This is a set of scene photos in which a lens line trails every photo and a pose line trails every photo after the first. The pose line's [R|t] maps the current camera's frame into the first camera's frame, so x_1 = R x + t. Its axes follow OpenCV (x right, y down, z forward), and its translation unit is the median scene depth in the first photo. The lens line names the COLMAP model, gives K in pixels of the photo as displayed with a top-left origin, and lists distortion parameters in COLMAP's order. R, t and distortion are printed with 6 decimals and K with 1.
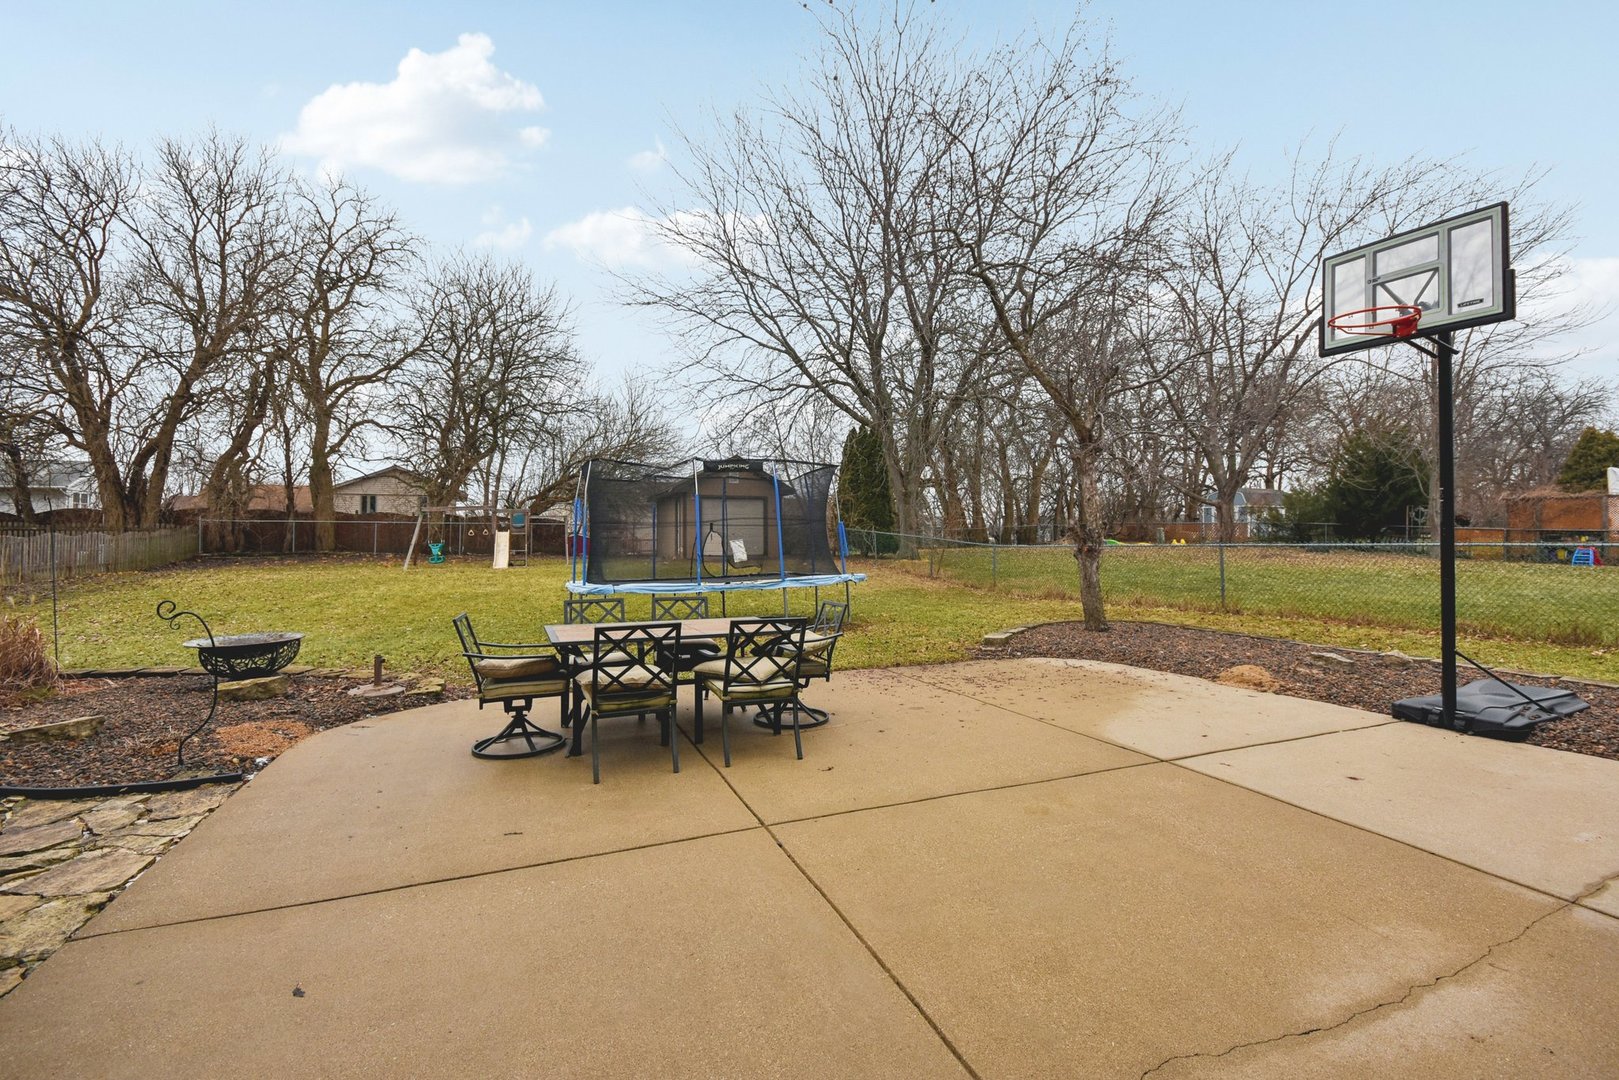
lens RADIAL K [[720.7, 0, 809.5], [0, 720.7, 540.0], [0, 0, 1]] dist [-0.000880, -0.000216]
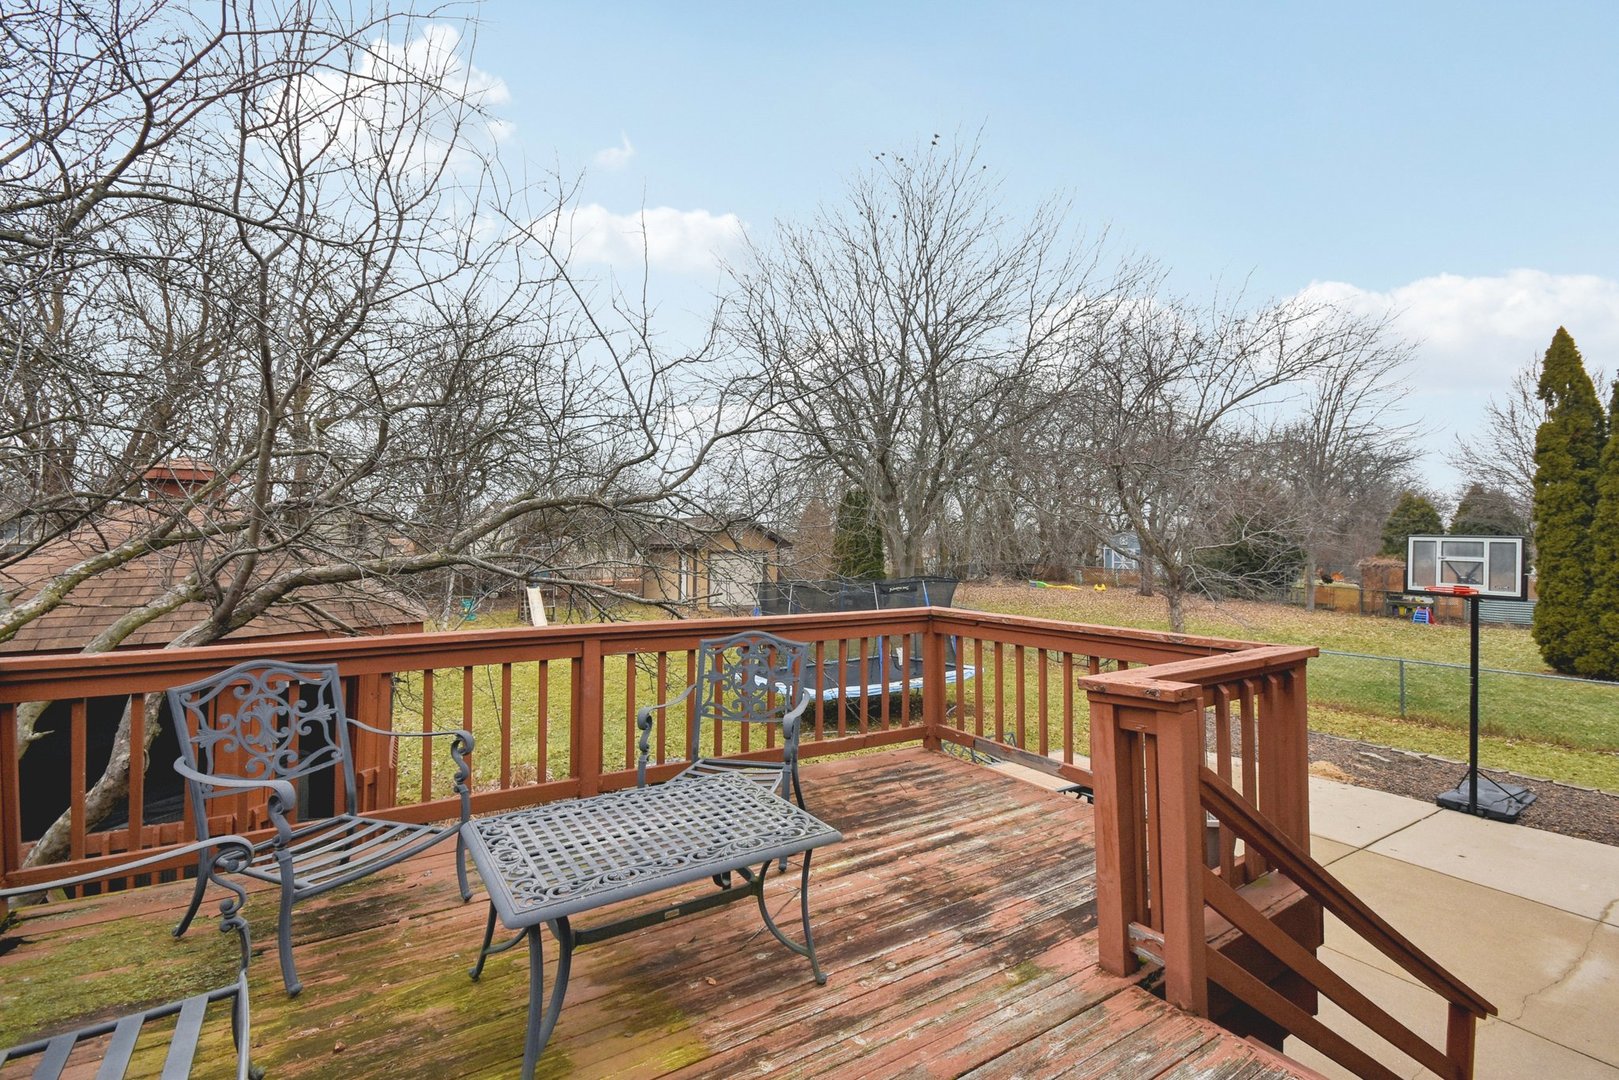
lens RADIAL K [[727.9, 0, 809.5], [0, 727.9, 540.0], [0, 0, 1]] dist [-0.001067, -0.000559]
pose [[0.987171, 0.023431, 0.157940, -0.815292], [-0.020762, 0.999613, -0.018531, -0.276614], [-0.158313, 0.015014, 0.987275, -0.406710]]
